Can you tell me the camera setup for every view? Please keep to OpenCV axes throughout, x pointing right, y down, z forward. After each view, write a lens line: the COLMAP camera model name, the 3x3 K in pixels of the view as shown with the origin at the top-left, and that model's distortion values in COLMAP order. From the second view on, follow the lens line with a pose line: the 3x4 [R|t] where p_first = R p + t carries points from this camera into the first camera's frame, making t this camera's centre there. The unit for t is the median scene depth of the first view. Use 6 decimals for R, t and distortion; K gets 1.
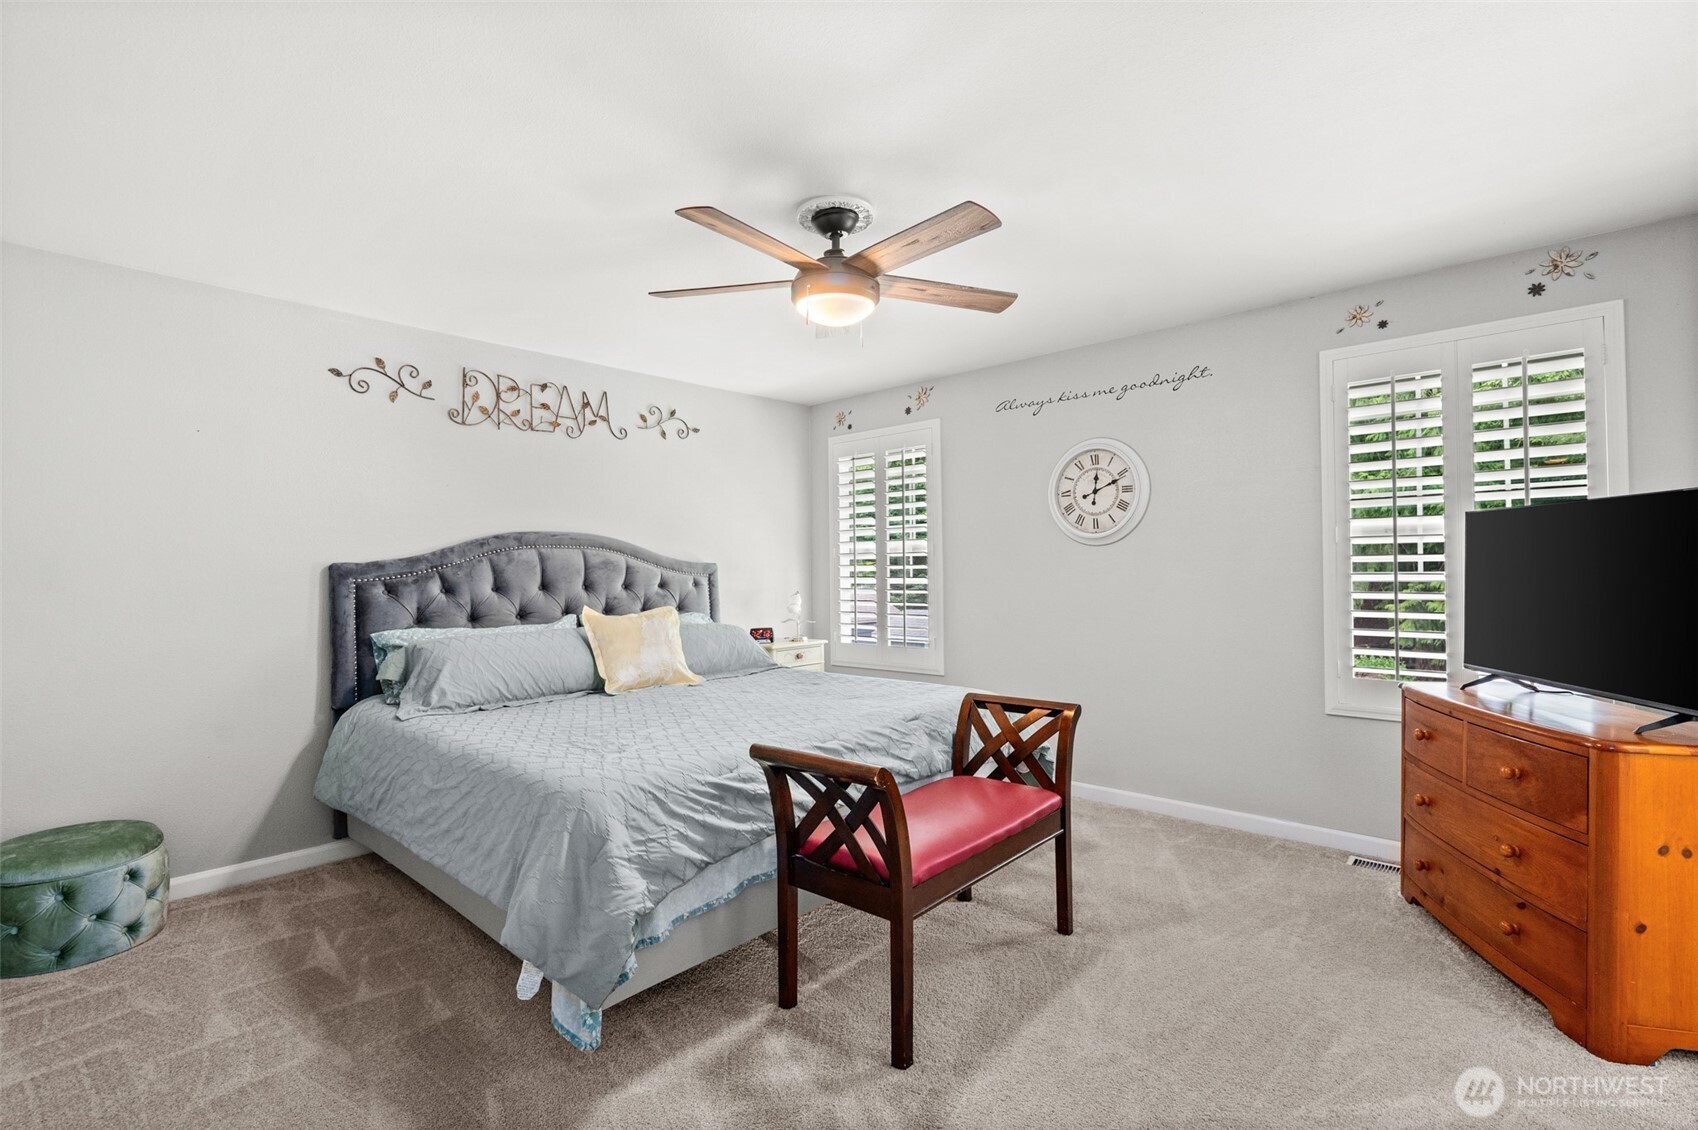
lens RADIAL K [[778.3, 0, 822.8], [0, 778.3, 547.2], [0, 0, 1]] dist [-0.007170, 0.003508]
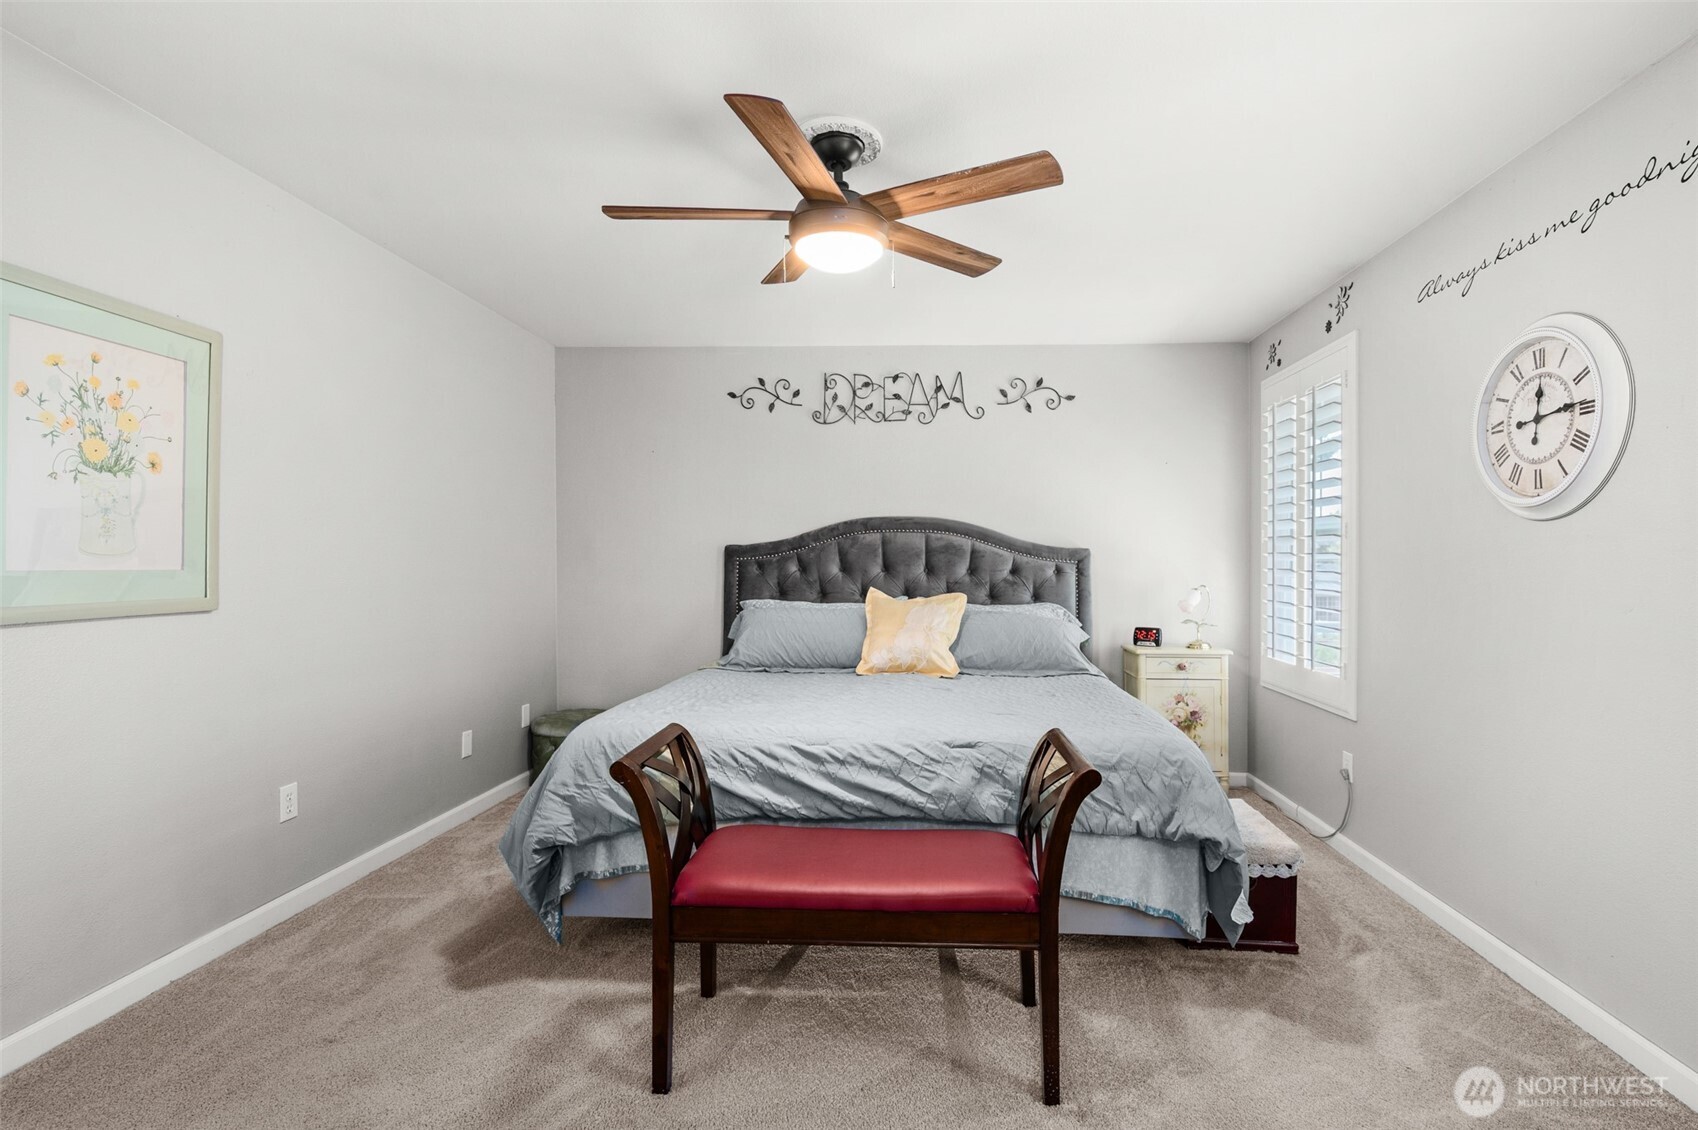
lens RADIAL K [[778.3, 0, 803.8], [0, 778.3, 562.0], [0, 0, 1]] dist [-0.007170, 0.003508]
pose [[0.639478, 0.022480, -0.768481, 0.393526], [0.006300, 0.999386, 0.034477, 0.004455], [0.768784, -0.026889, 0.638943, 0.242994]]
